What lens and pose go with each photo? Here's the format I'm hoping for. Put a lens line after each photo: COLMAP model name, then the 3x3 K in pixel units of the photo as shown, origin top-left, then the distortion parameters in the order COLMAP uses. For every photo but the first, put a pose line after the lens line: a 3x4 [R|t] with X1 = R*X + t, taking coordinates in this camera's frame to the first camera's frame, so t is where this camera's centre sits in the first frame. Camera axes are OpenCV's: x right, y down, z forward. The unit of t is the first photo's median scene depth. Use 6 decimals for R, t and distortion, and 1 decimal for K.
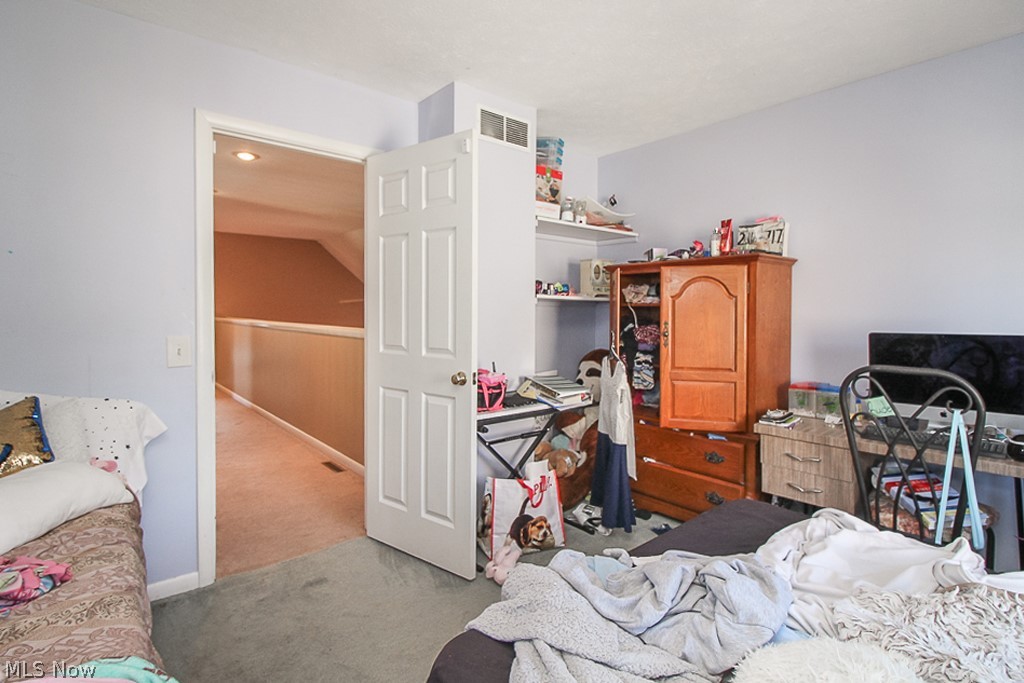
lens RADIAL K [[507.7, 0, 510.6], [0, 507.7, 321.2], [0, 0, 1]] dist [-0.000099, -0.000418]
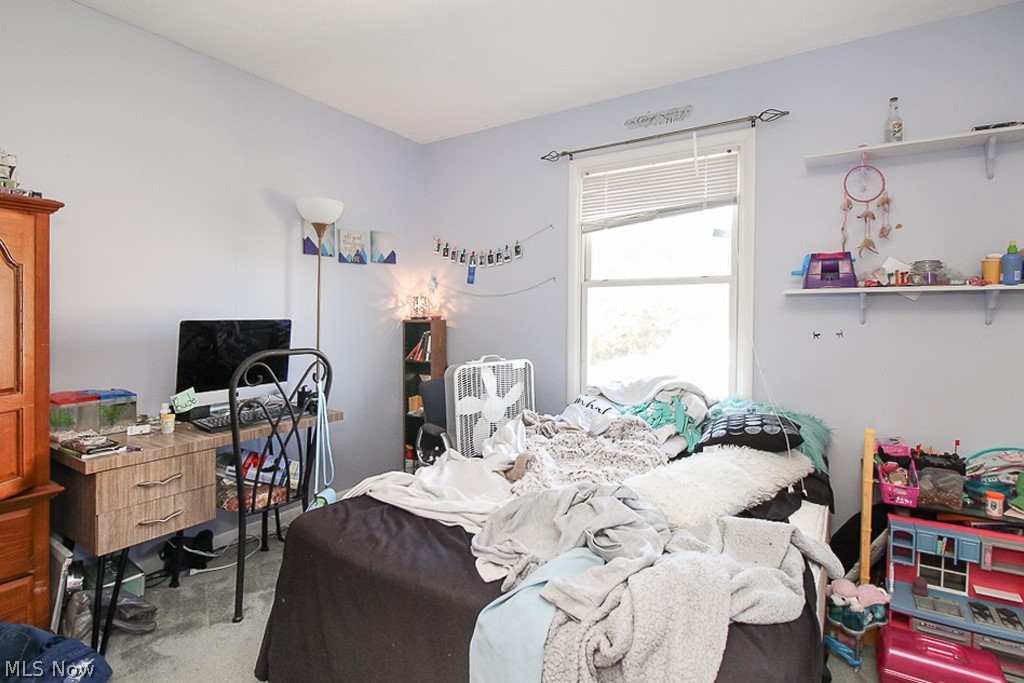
lens RADIAL K [[507.7, 0, 510.6], [0, 507.7, 321.2], [0, 0, 1]] dist [-0.000099, -0.000418]
pose [[-0.274988, -0.006934, 0.961423, -0.332260], [0.022462, 0.999655, 0.013635, 0.025676], [-0.961185, 0.025344, -0.274737, 0.709189]]
